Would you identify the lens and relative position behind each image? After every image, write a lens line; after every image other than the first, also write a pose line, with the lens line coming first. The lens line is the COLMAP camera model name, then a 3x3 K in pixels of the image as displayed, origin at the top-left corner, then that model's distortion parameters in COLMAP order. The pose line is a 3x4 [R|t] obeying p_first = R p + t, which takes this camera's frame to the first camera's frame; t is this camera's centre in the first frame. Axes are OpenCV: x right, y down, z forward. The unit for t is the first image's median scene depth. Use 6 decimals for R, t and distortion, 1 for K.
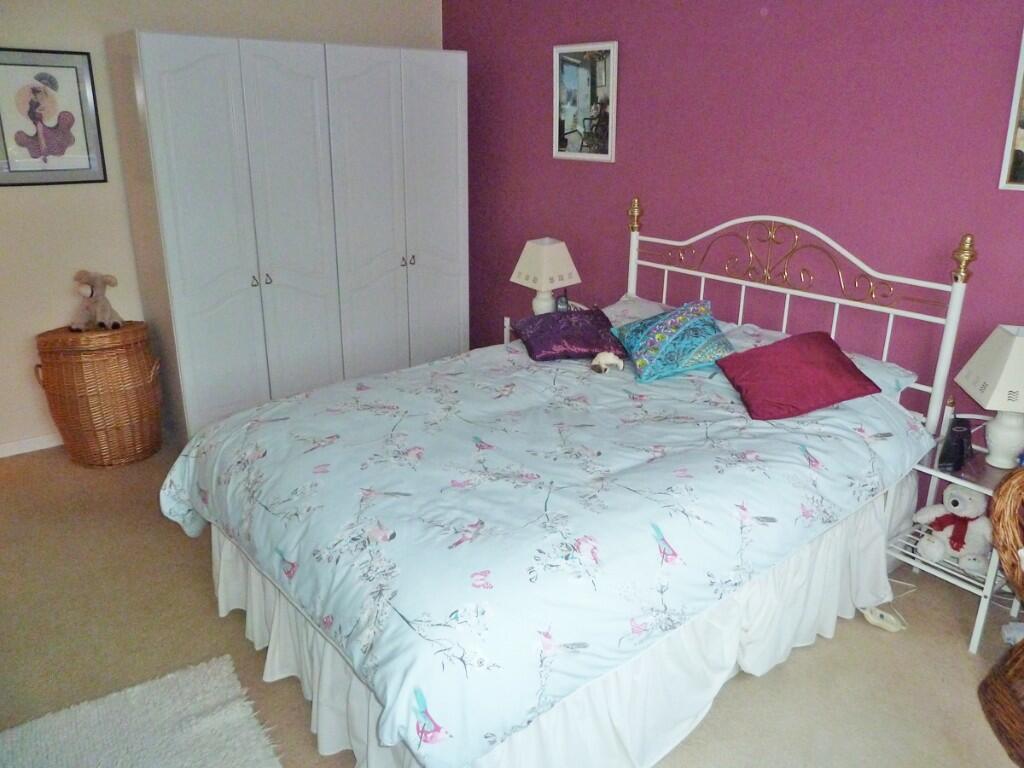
lens RADIAL K [[765.3, 0, 512.4], [0, 765.3, 377.1], [0, 0, 1]] dist [-0.005887, -0.005011]
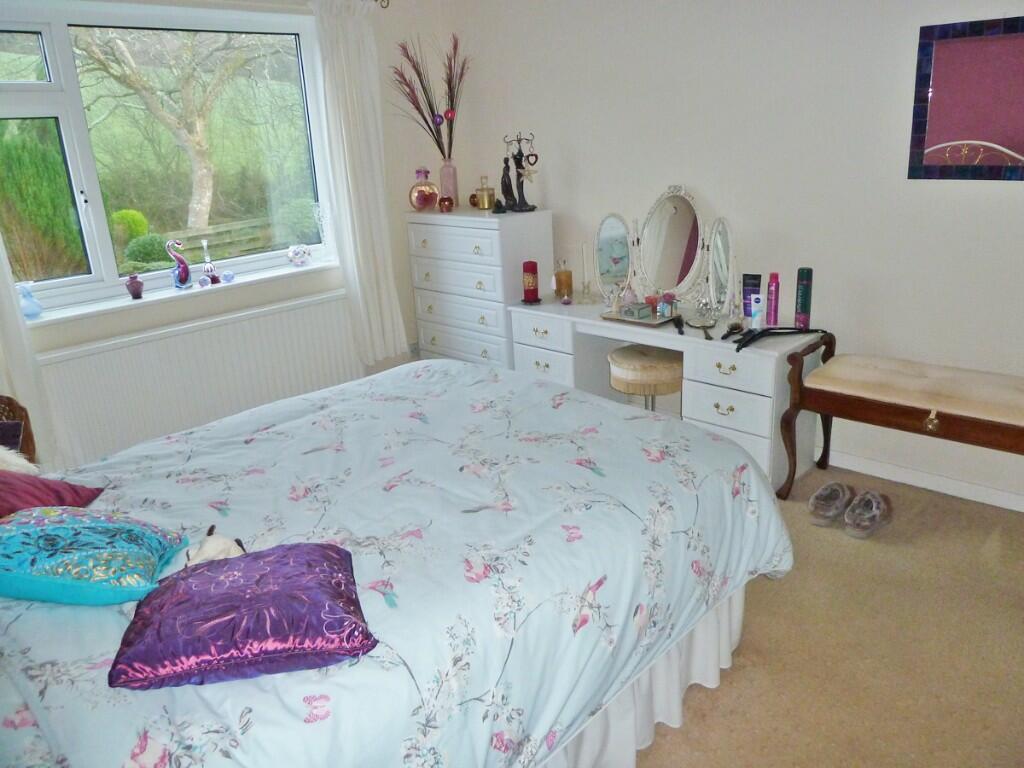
lens RADIAL K [[765.3, 0, 517.3], [0, 765.3, 384.8], [0, 0, 1]] dist [-0.005887, -0.005011]
pose [[-0.990230, 0.082959, -0.112084, -0.040102], [-0.001834, 0.795967, 0.605338, -0.412956], [0.139433, 0.599629, -0.788038, 1.251589]]
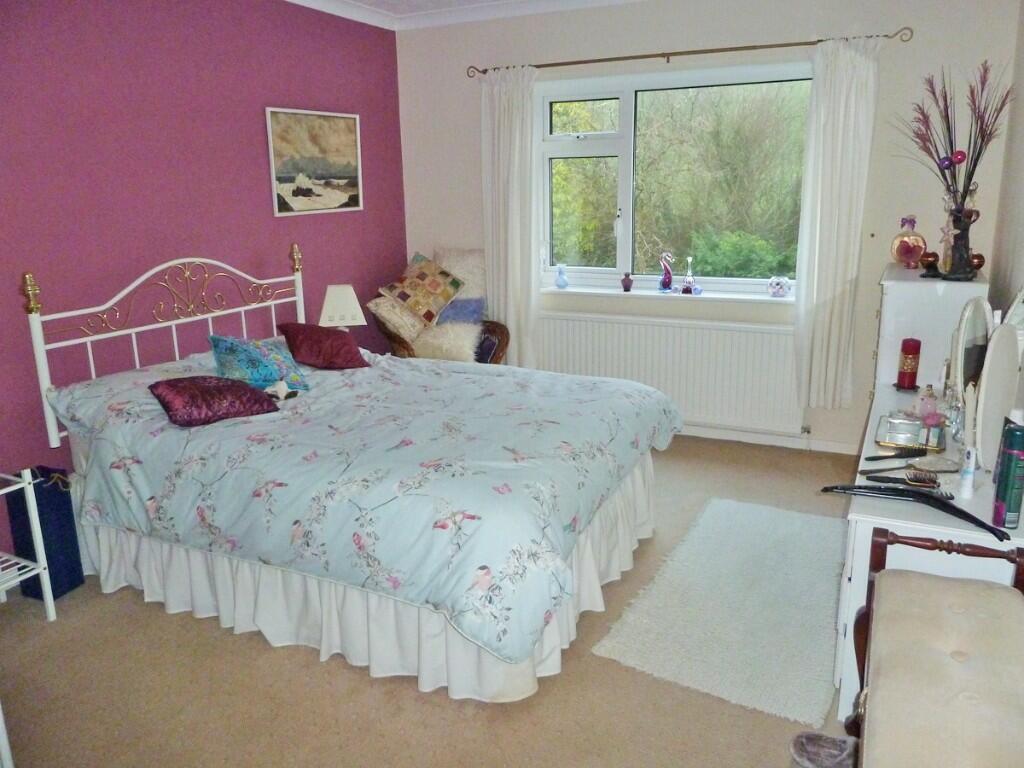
lens RADIAL K [[765.3, 0, 515.1], [0, 765.3, 380.8], [0, 0, 1]] dist [-0.005887, -0.005011]
pose [[-0.410948, -0.226504, 0.883073, -0.885190], [0.307064, 0.877656, 0.368011, -0.299658], [-0.858390, 0.422393, -0.291120, 0.915268]]
